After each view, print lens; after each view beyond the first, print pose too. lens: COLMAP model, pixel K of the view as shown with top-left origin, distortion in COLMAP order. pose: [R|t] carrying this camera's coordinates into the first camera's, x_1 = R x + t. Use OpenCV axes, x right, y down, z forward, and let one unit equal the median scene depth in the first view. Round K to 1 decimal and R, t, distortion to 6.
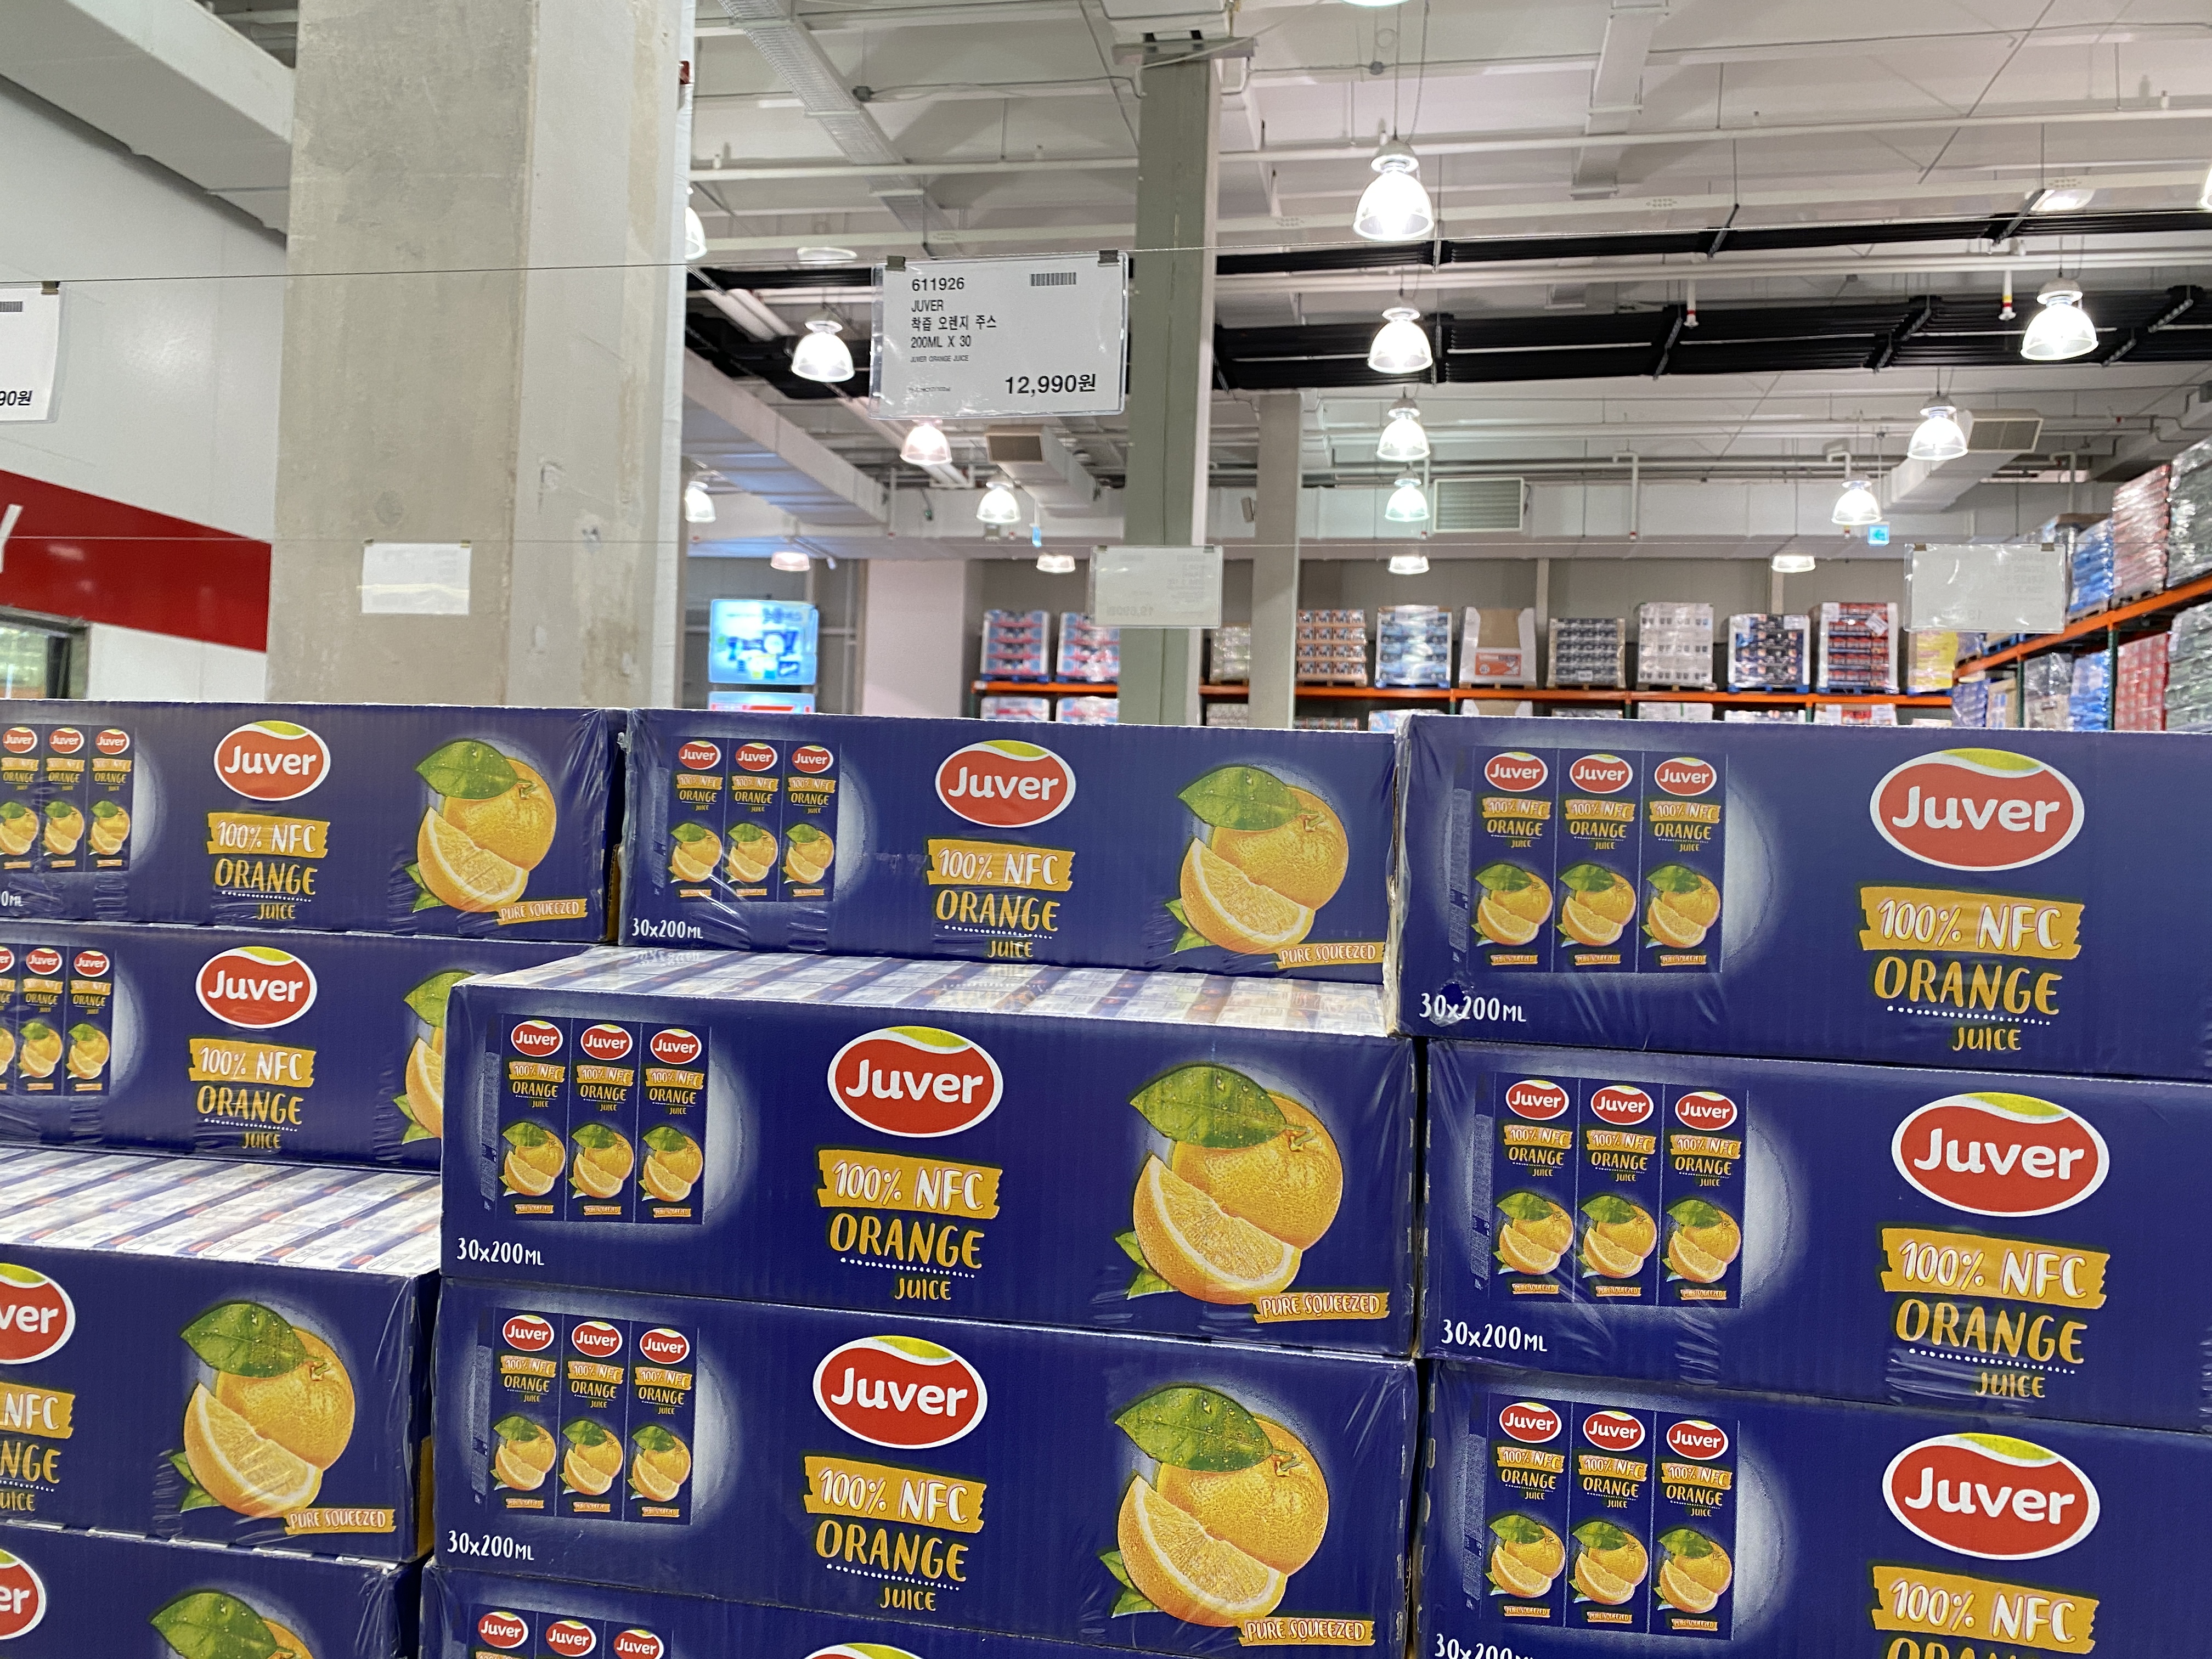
lens RADIAL K [[1660.9, 0, 1129.5], [0, 1660.9, 770.4], [0, 0, 1]] dist [0.037883, -0.000983]
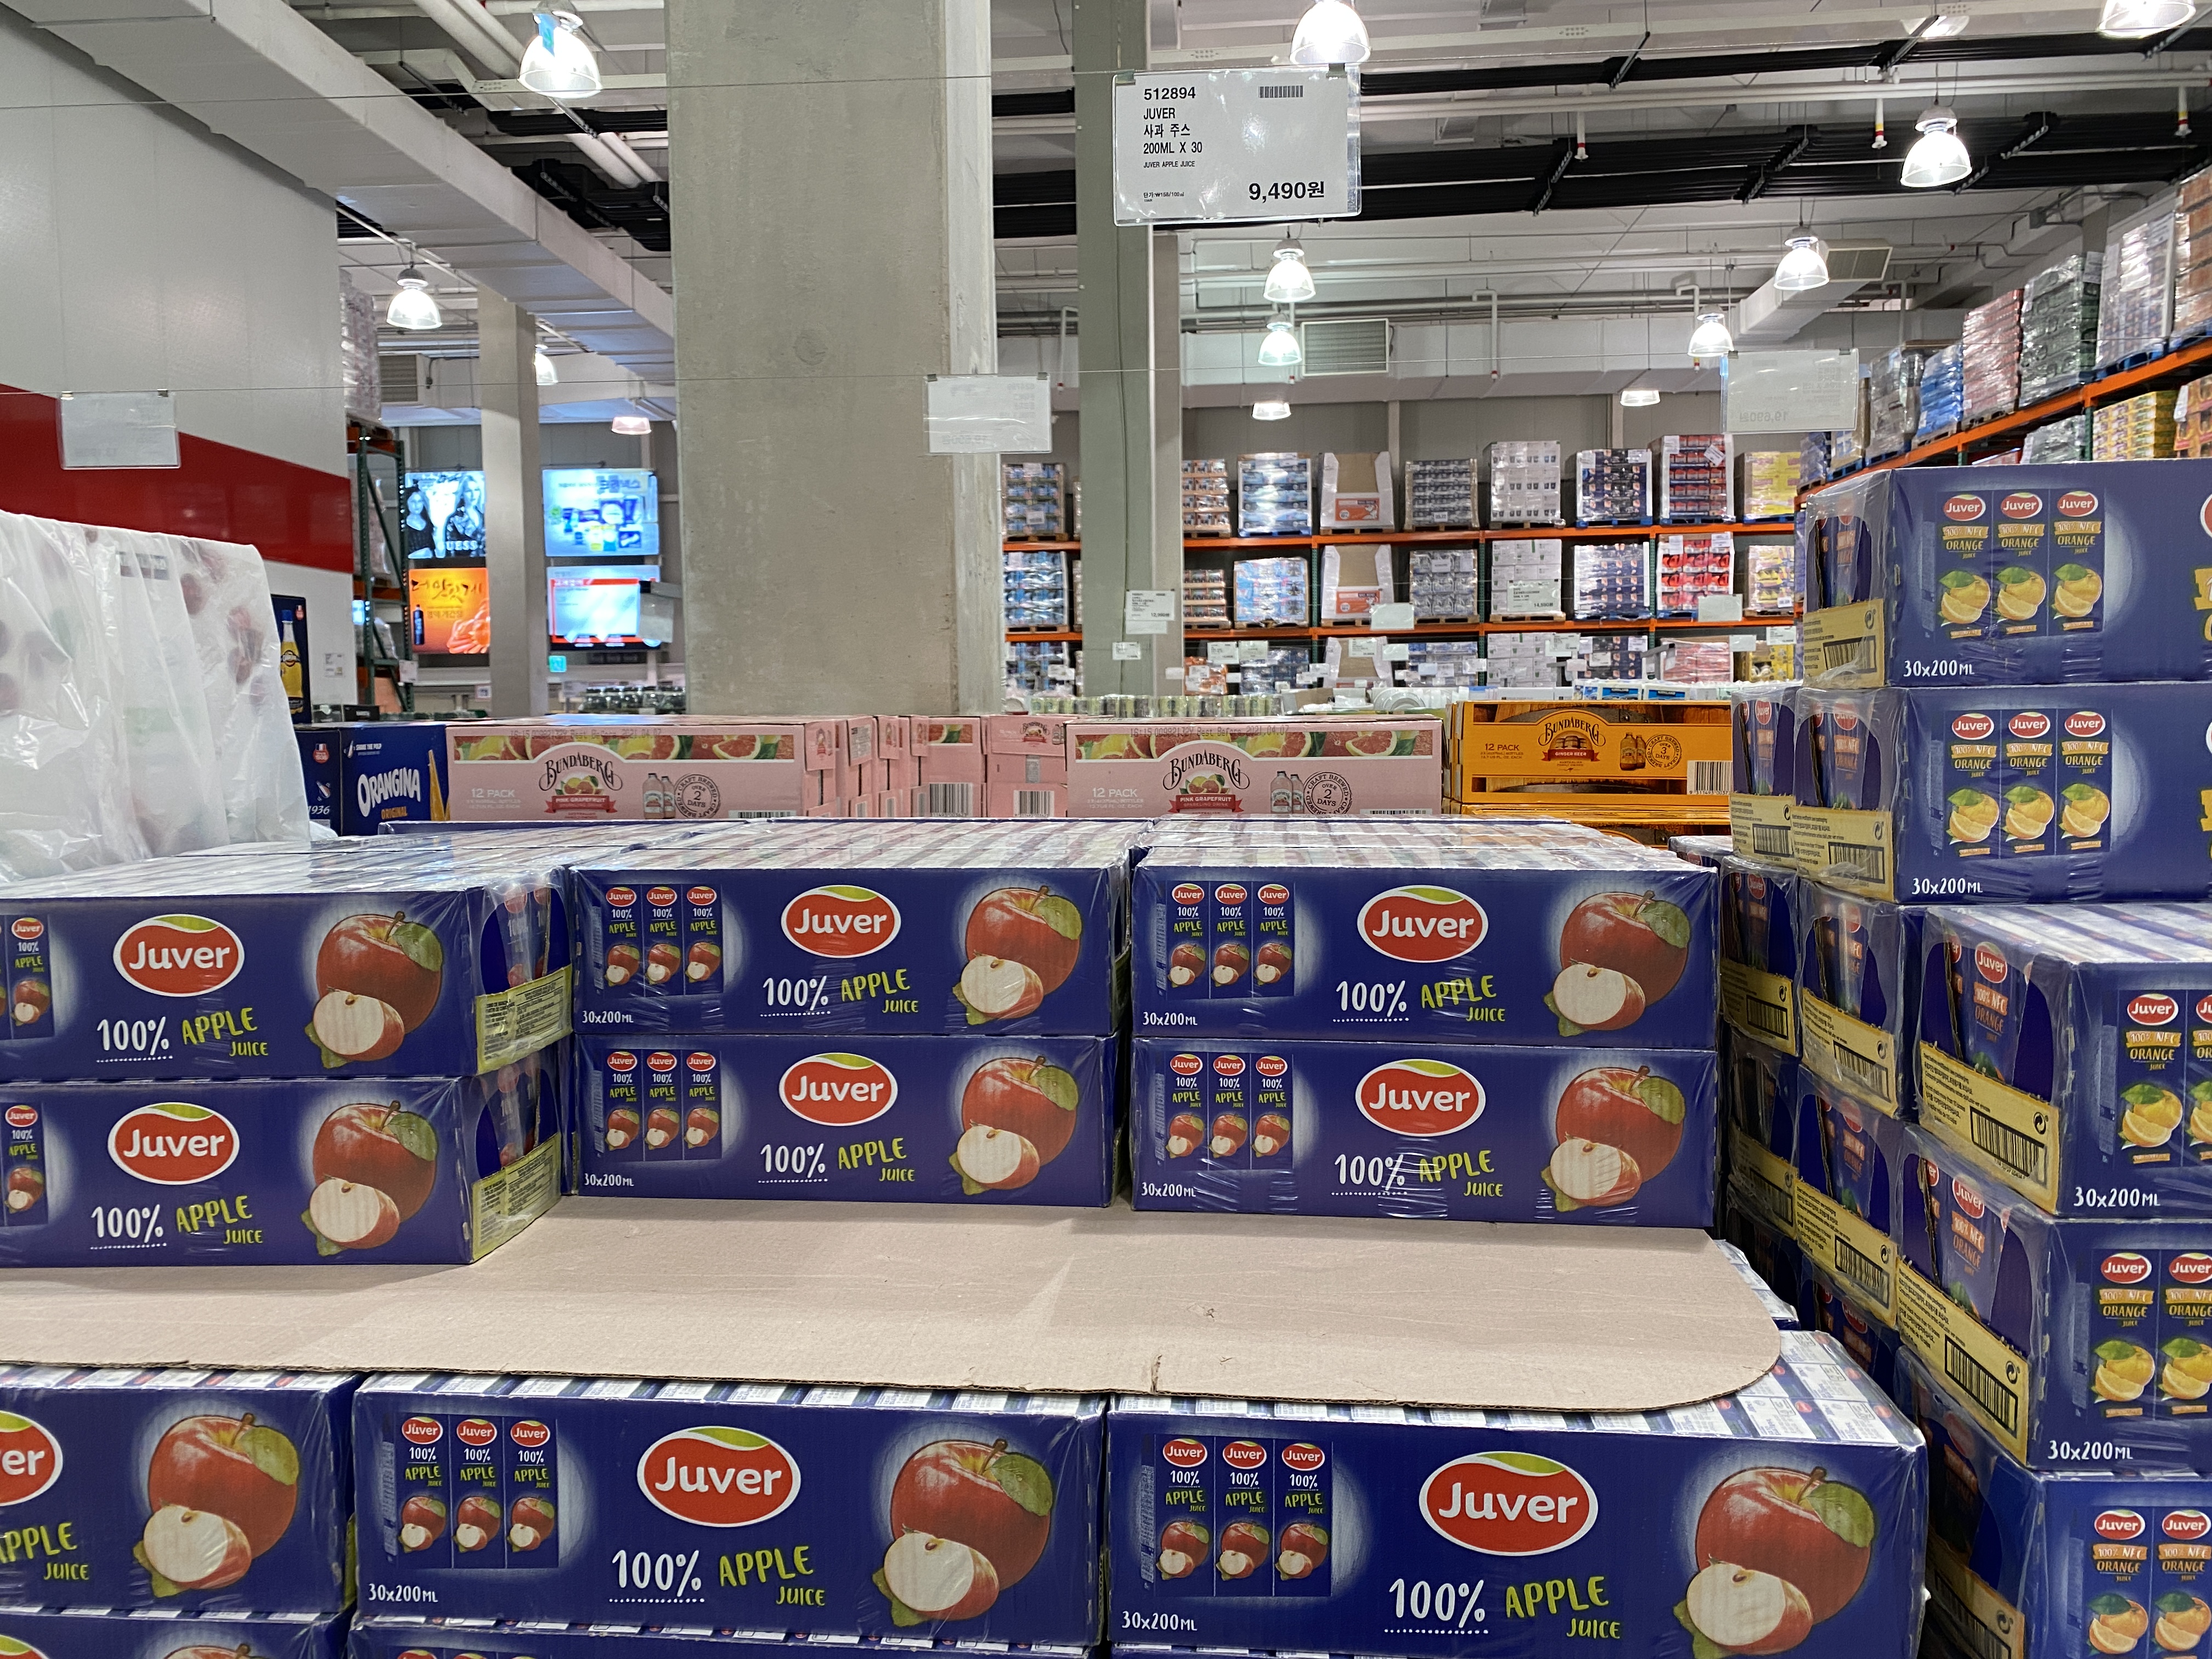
lens RADIAL K [[1666.9, 0, 1093.4], [0, 1666.9, 756.5], [0, 0, 1]] dist [0.038156, -0.005197]
pose [[0.992808, -0.052044, 0.107814, -0.073315], [0.043835, 0.996055, 0.077152, 0.001648], [-0.111404, -0.071871, 0.991173, 0.003379]]
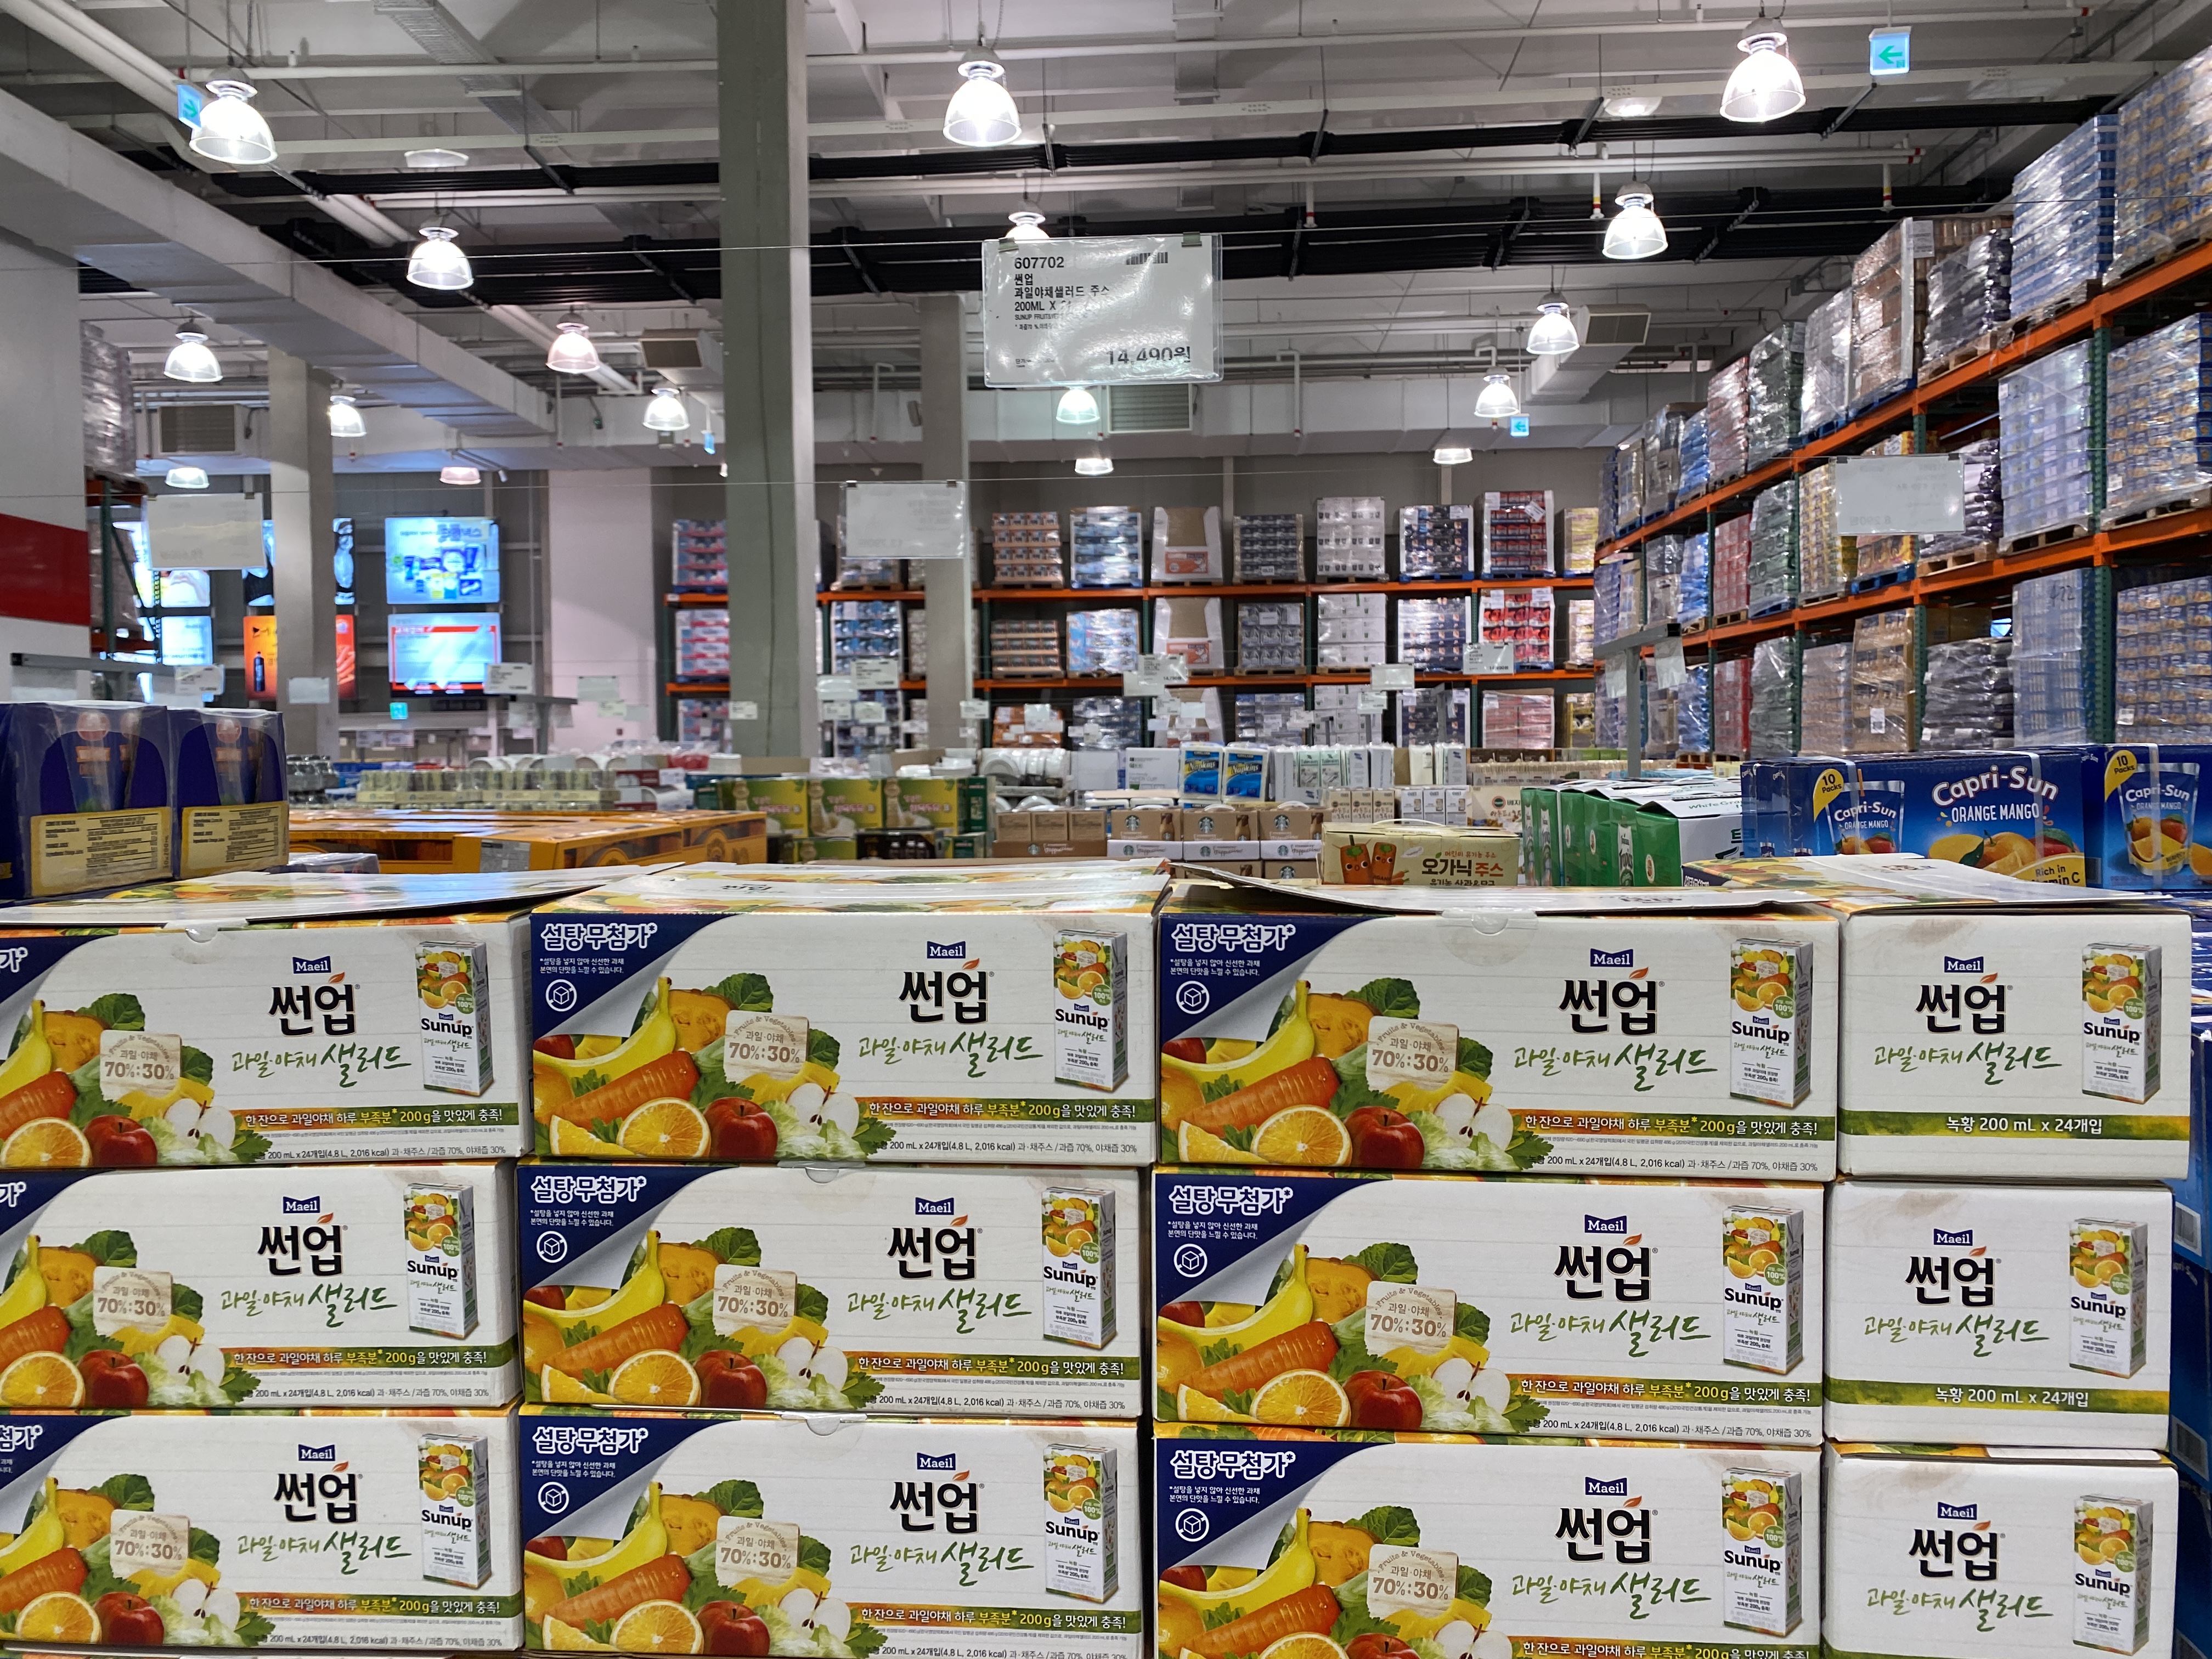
lens RADIAL K [[1666.9, 0, 1093.4], [0, 1666.9, 756.5], [0, 0, 1]] dist [0.038156, -0.005197]
pose [[0.992860, -0.044113, 0.110829, 0.063953], [0.038658, 0.997955, 0.050900, 0.002428], [-0.112847, -0.046252, 0.992535, -0.024033]]
